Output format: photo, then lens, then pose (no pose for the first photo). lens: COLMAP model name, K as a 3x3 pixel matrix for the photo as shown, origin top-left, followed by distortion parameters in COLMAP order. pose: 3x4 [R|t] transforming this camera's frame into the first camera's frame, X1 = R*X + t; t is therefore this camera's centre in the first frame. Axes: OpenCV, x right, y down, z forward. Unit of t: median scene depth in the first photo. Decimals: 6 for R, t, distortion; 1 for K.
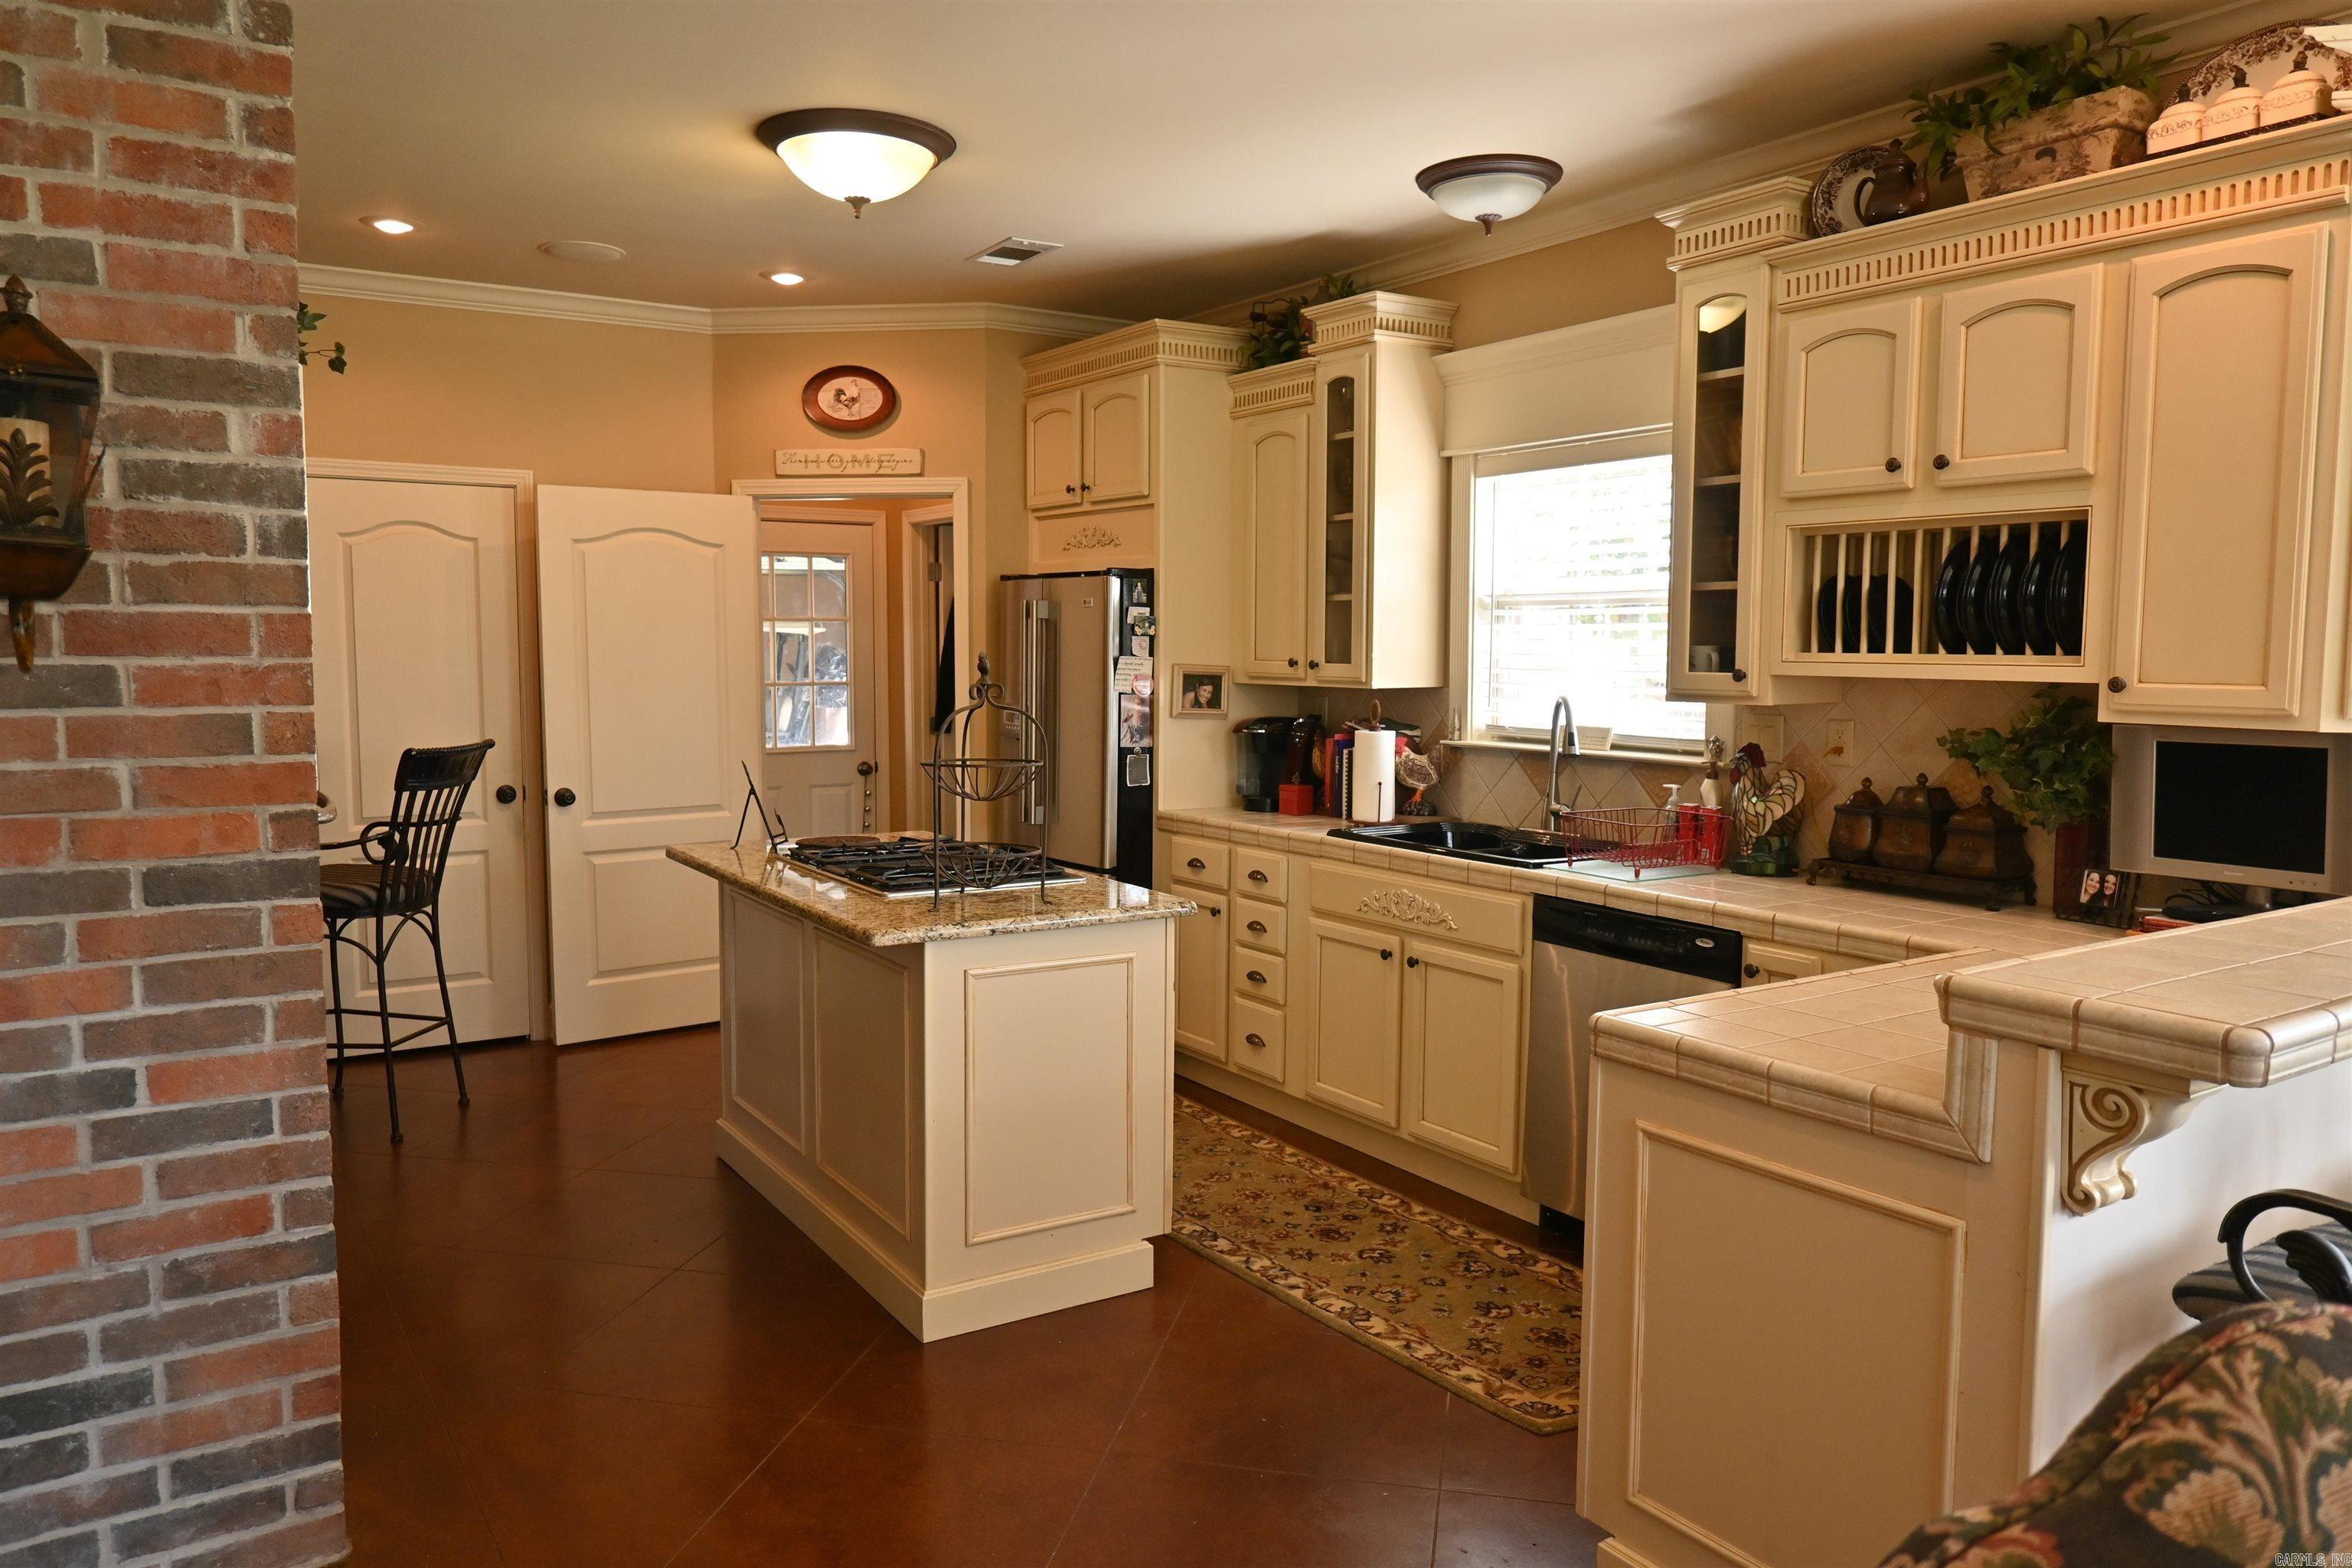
lens RADIAL K [[1592.0, 0, 1167.3], [0, 1592.0, 776.1], [0, 0, 1]] dist [-0.005591, 0.001371]
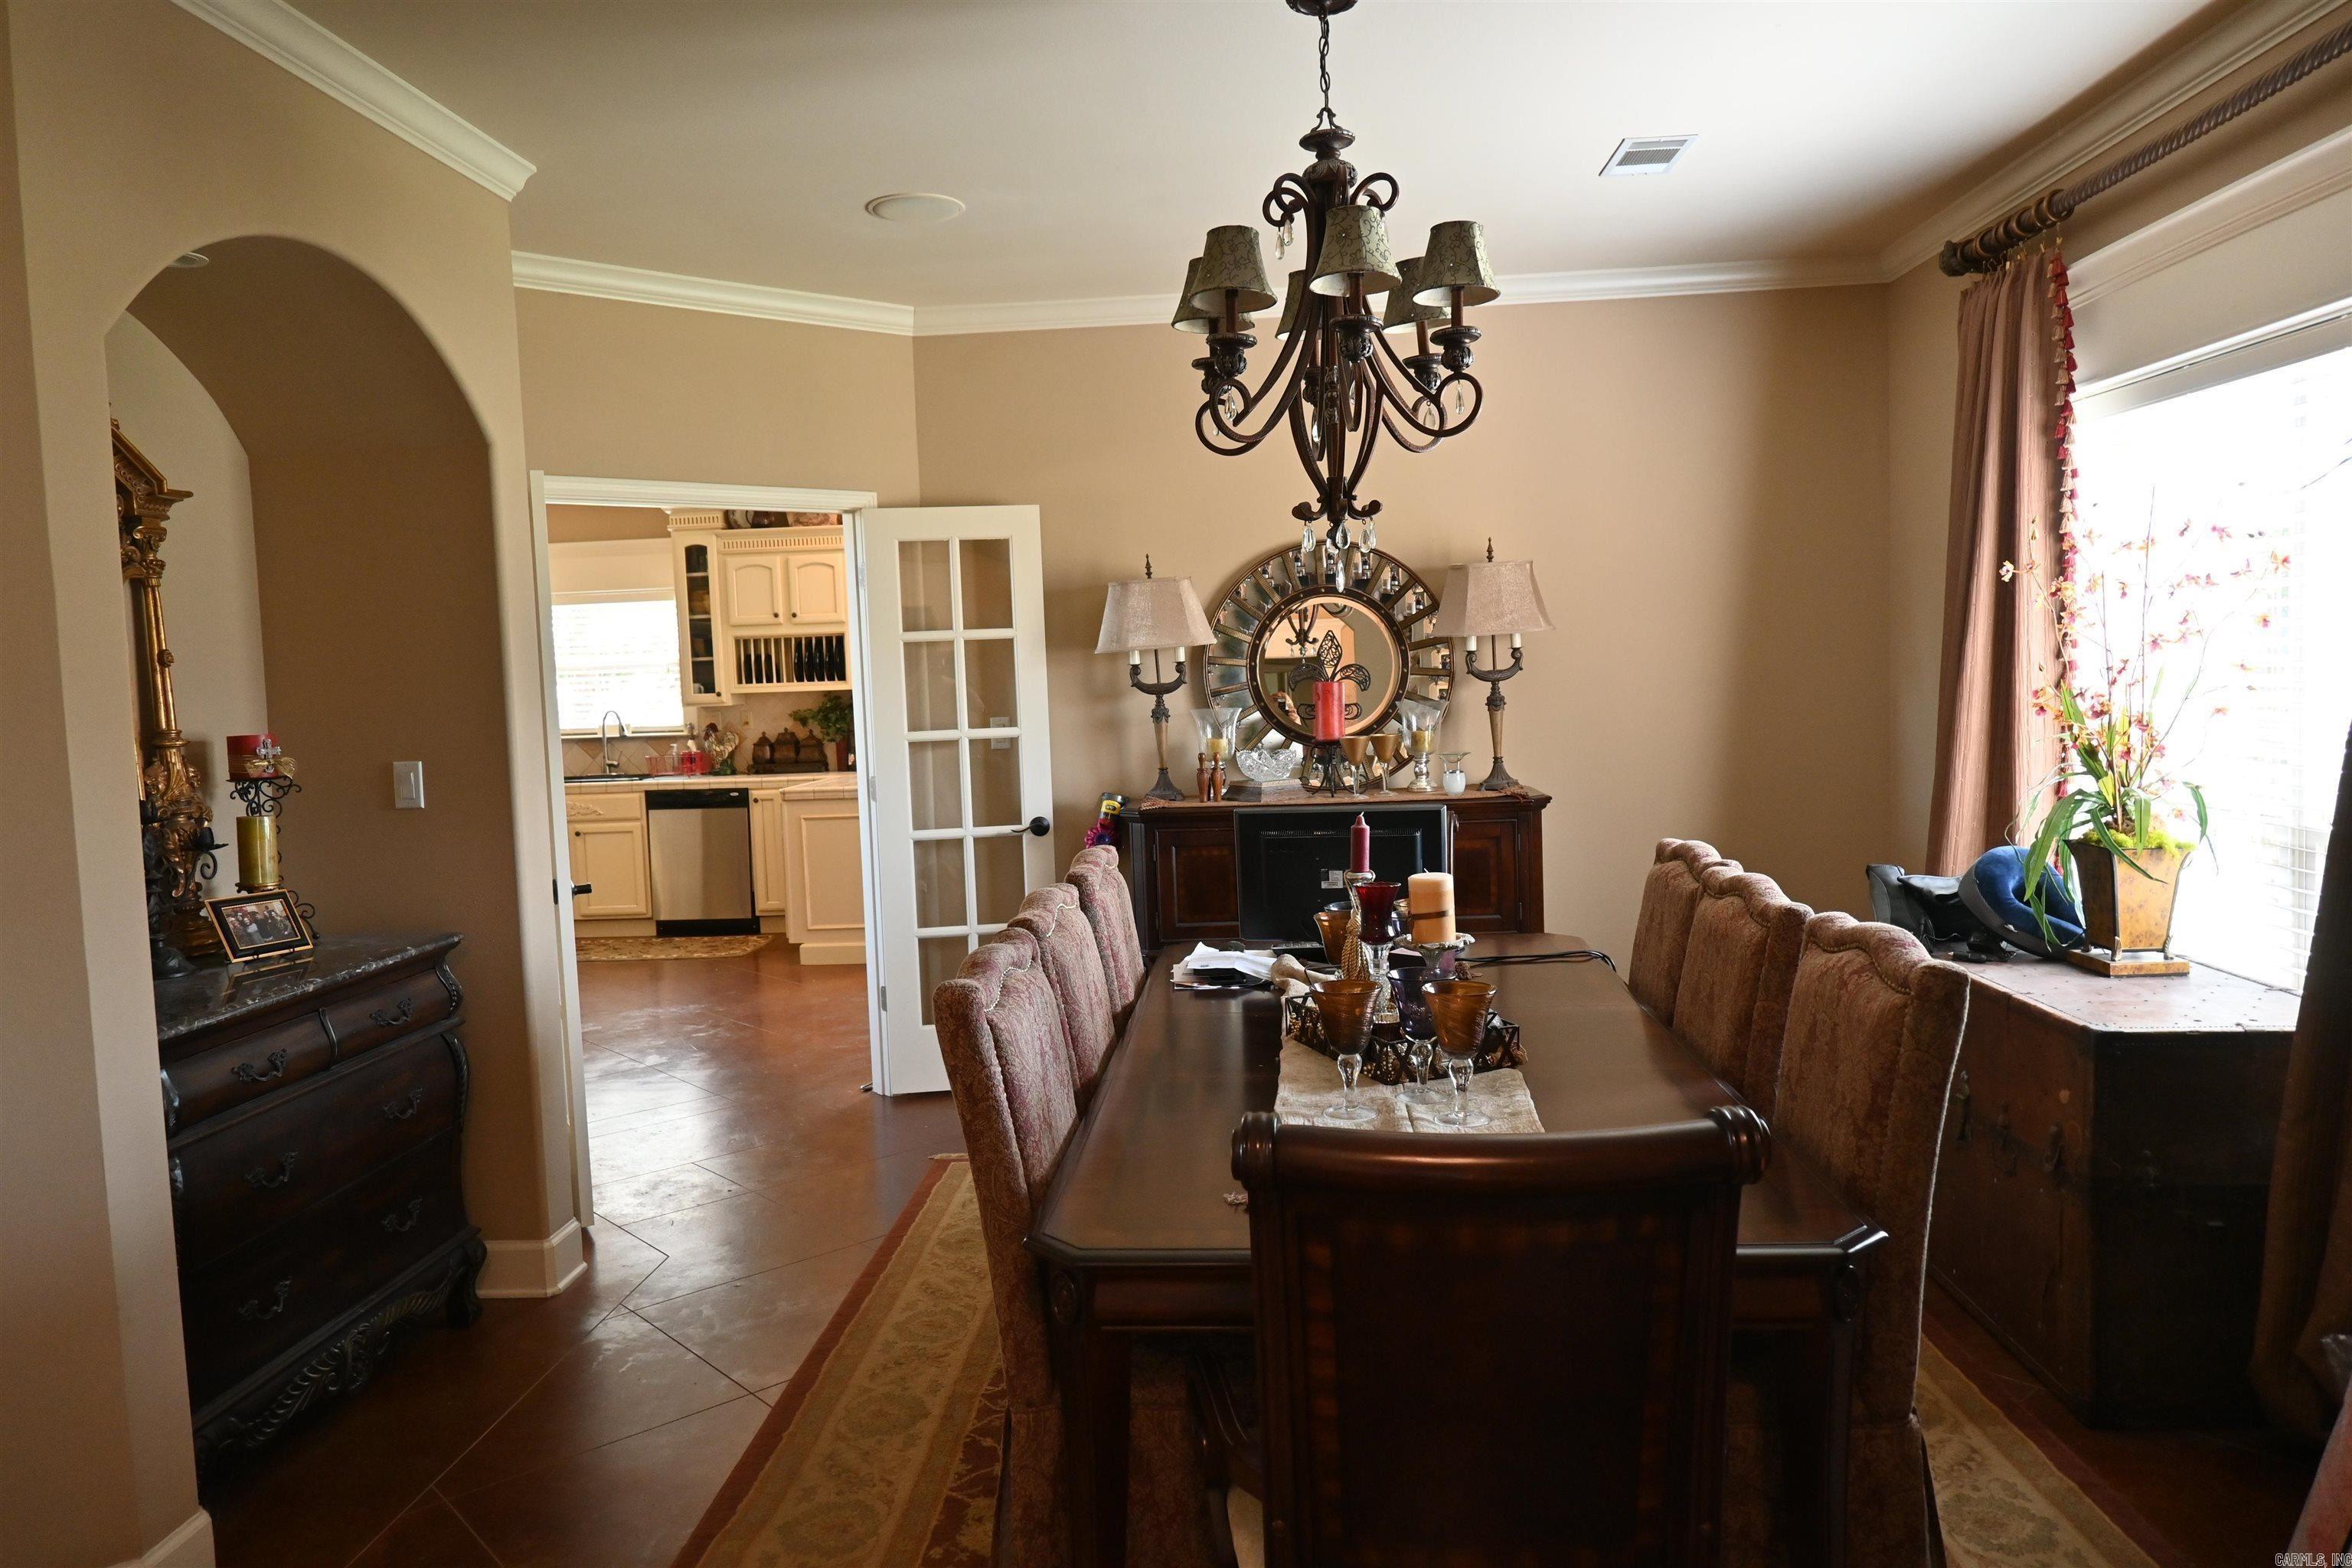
lens RADIAL K [[1592.0, 0, 1174.2], [0, 1592.0, 791.7], [0, 0, 1]] dist [-0.005591, 0.001371]
pose [[0.584555, -0.080406, 0.807360, -1.324559], [0.105969, 0.994120, 0.022280, 0.116020], [-0.804404, 0.072531, 0.589638, -1.108832]]
